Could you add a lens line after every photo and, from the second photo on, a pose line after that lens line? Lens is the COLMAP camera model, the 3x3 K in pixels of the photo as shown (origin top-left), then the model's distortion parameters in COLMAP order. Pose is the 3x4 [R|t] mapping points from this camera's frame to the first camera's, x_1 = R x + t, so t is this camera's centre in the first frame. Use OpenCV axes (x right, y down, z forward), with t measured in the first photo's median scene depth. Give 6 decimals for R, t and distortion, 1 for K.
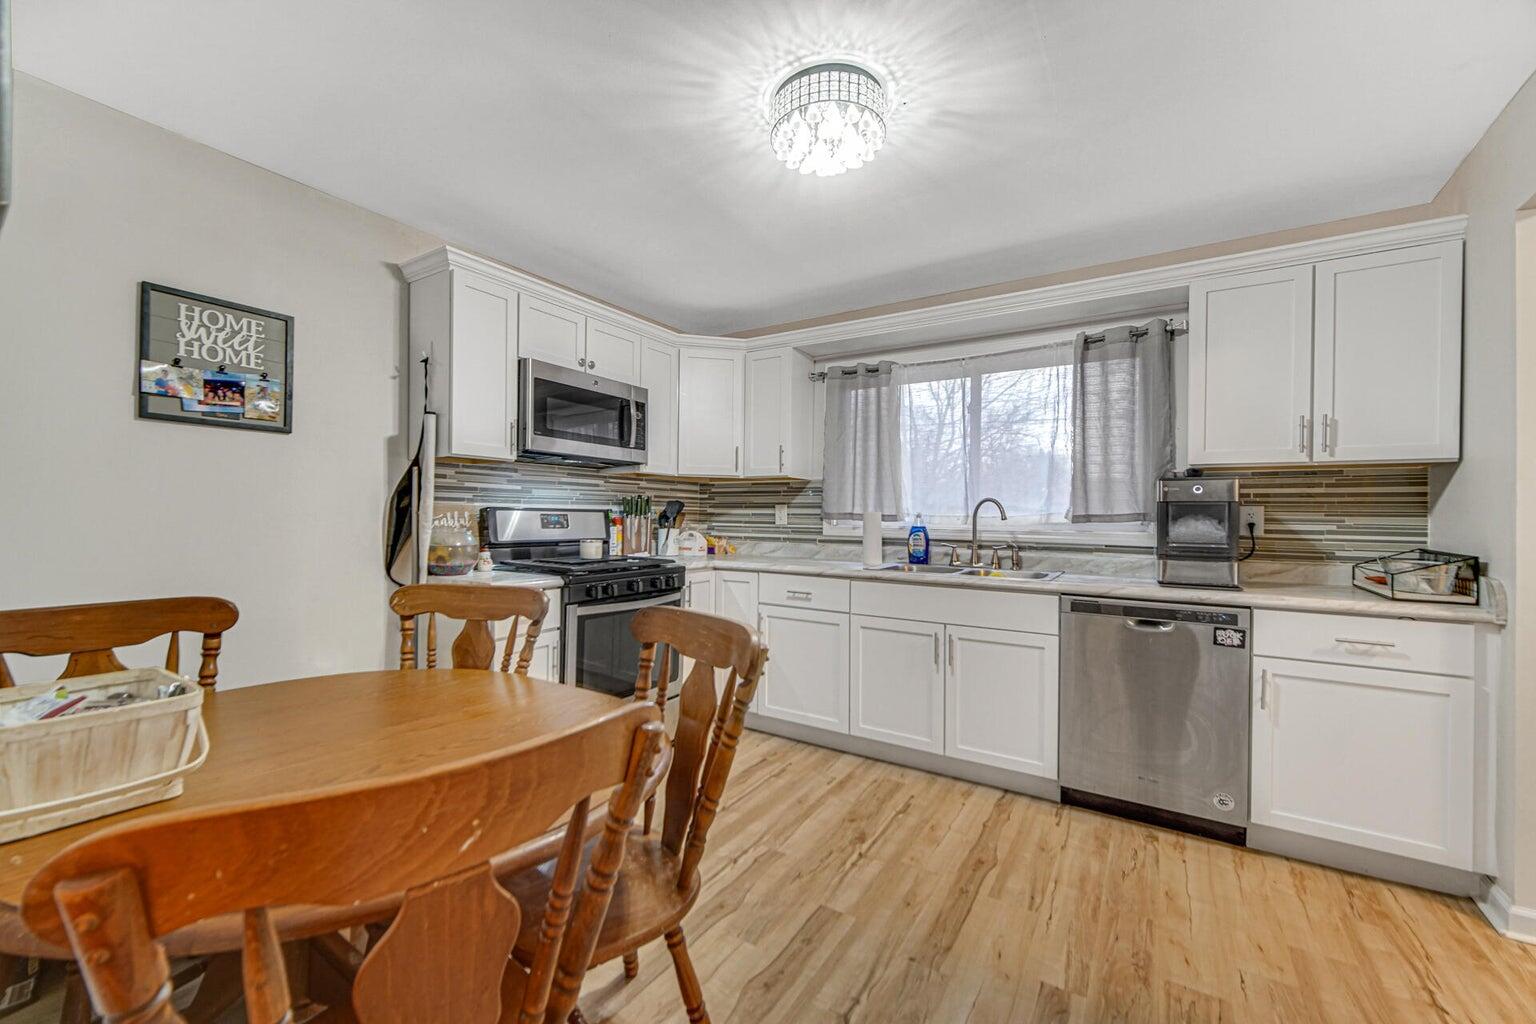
lens RADIAL K [[616.9, 0, 754.3], [0, 616.9, 512.6], [0, 0, 1]] dist [0.000624, -0.000040]
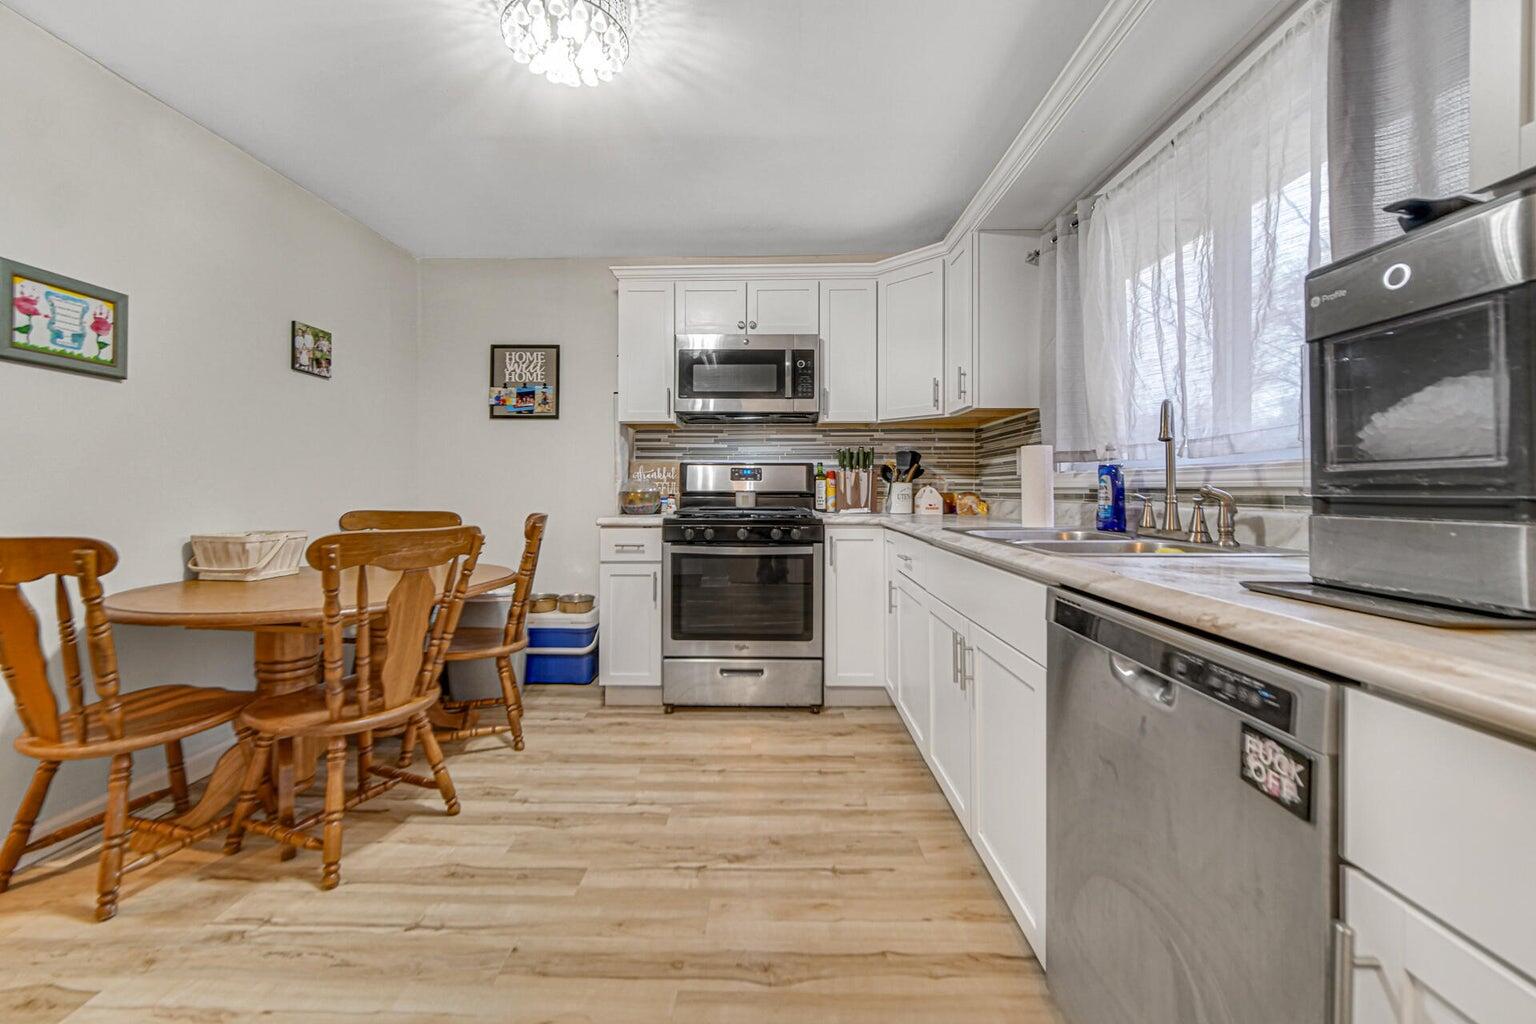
lens RADIAL K [[616.9, 0, 757.9], [0, 616.9, 488.3], [0, 0, 1]] dist [0.000624, -0.000040]
pose [[0.522756, -0.012400, -0.852392, 0.785334], [0.007009, 0.999923, -0.010247, 0.062930], [0.852454, -0.000618, 0.522802, 0.563257]]
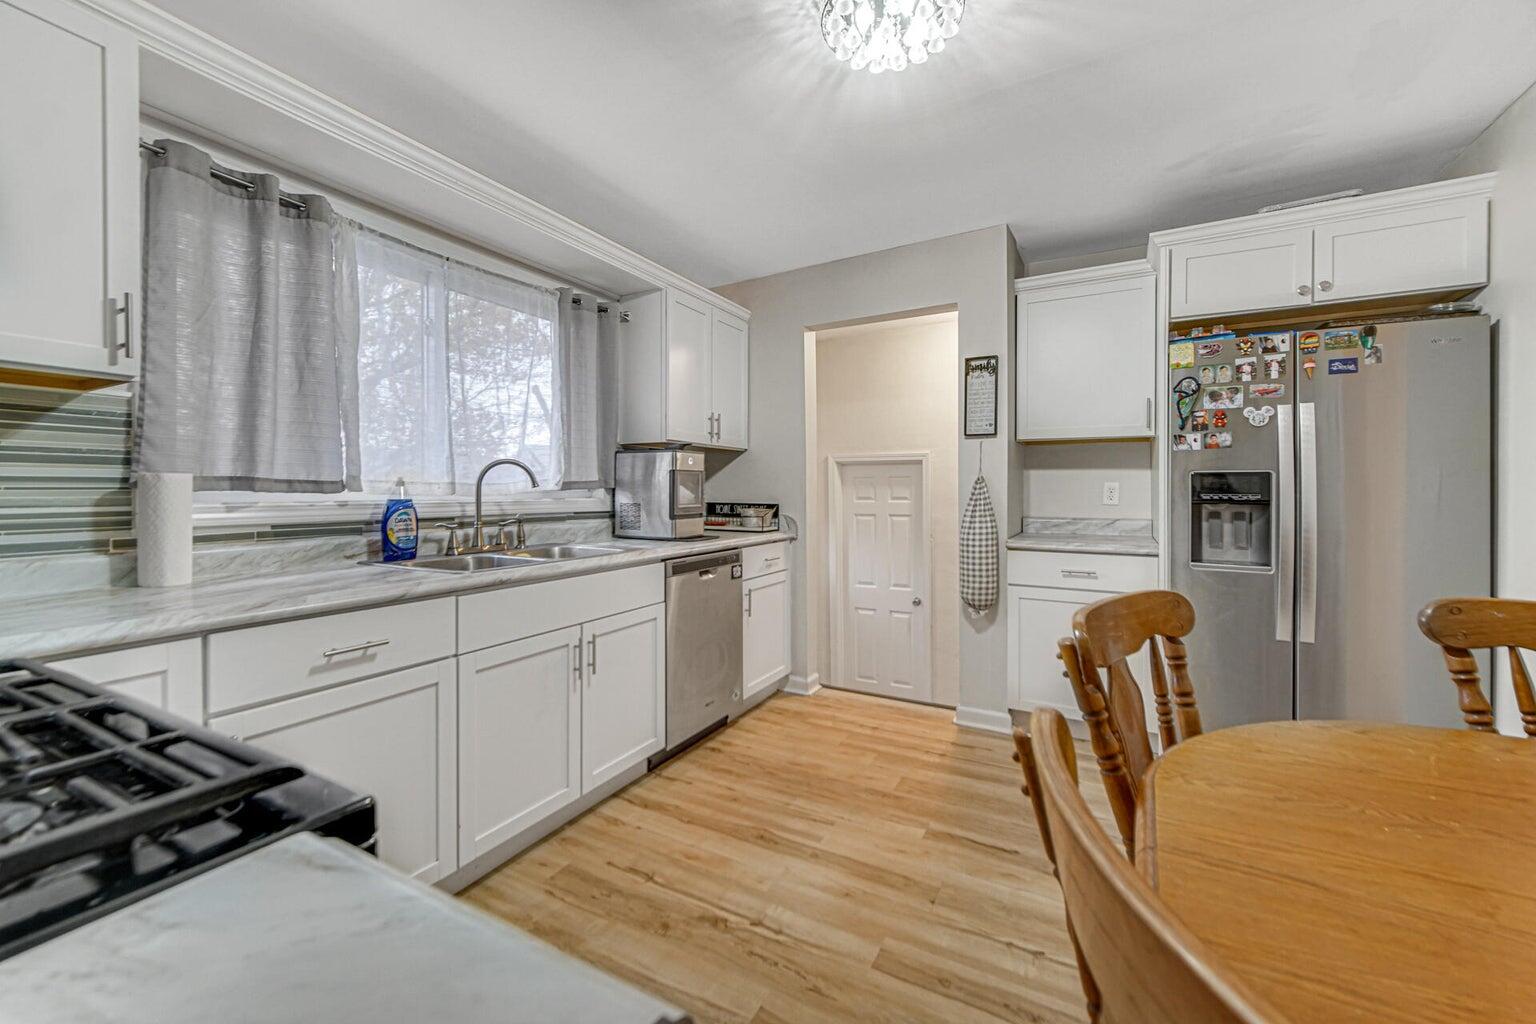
lens RADIAL K [[616.9, 0, 766.9], [0, 616.9, 487.0], [0, 0, 1]] dist [0.000624, -0.000040]
pose [[-0.076077, -0.007182, 0.997076, -0.513603], [-0.000365, 0.999974, 0.007175, 0.006540], [-0.997102, 0.000182, -0.076077, 0.912573]]
